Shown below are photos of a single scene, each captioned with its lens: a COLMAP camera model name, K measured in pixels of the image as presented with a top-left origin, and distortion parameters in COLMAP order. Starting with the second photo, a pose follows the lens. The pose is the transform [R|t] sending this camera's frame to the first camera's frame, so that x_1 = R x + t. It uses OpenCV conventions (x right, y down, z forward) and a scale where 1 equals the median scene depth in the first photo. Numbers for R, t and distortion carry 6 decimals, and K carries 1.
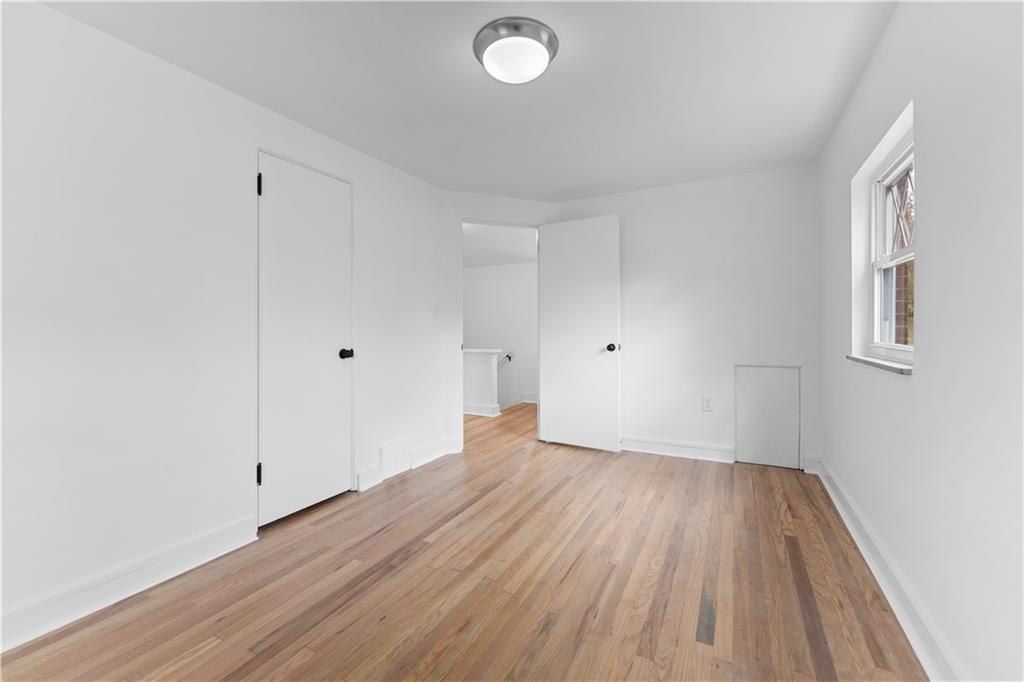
lens RADIAL K [[419.5, 0, 527.6], [0, 419.5, 328.0], [0, 0, 1]] dist [0.001023, 0.000161]
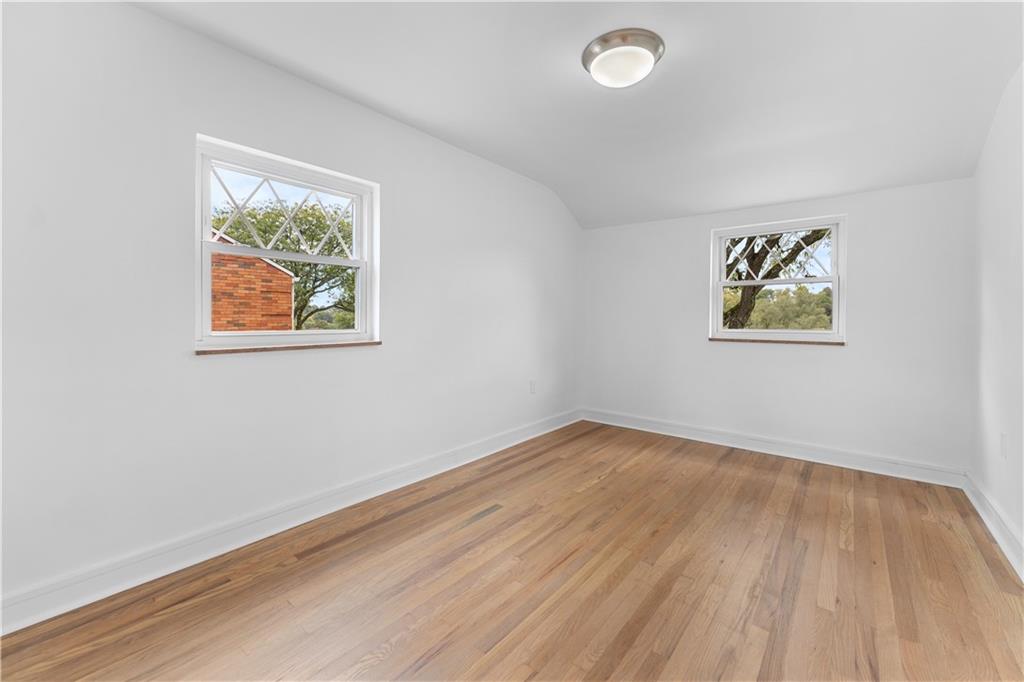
lens RADIAL K [[420.6, 0, 509.0], [0, 420.6, 326.6], [0, 0, 1]] dist [0.000741, 0.000149]
pose [[-0.973999, -0.006608, 0.226457, 0.007152], [-0.001547, 0.999745, 0.022516, 0.000203], [-0.226548, 0.021580, -0.973761, 1.769128]]
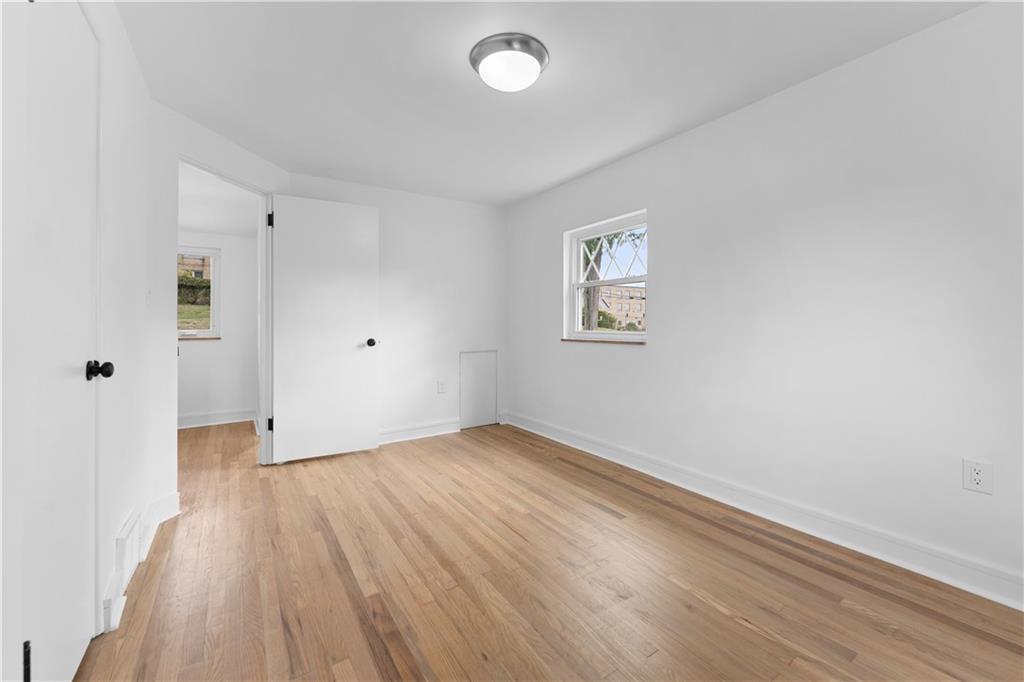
lens RADIAL K [[413.9, 0, 511.4], [0, 413.9, 335.4], [0, 0, 1]] dist [0.000973, 0.000115]
pose [[0.501563, -0.026391, 0.864718, -0.771397], [0.004350, 0.999599, 0.027985, 0.006107], [-0.865110, -0.010275, 0.501477, 0.397443]]
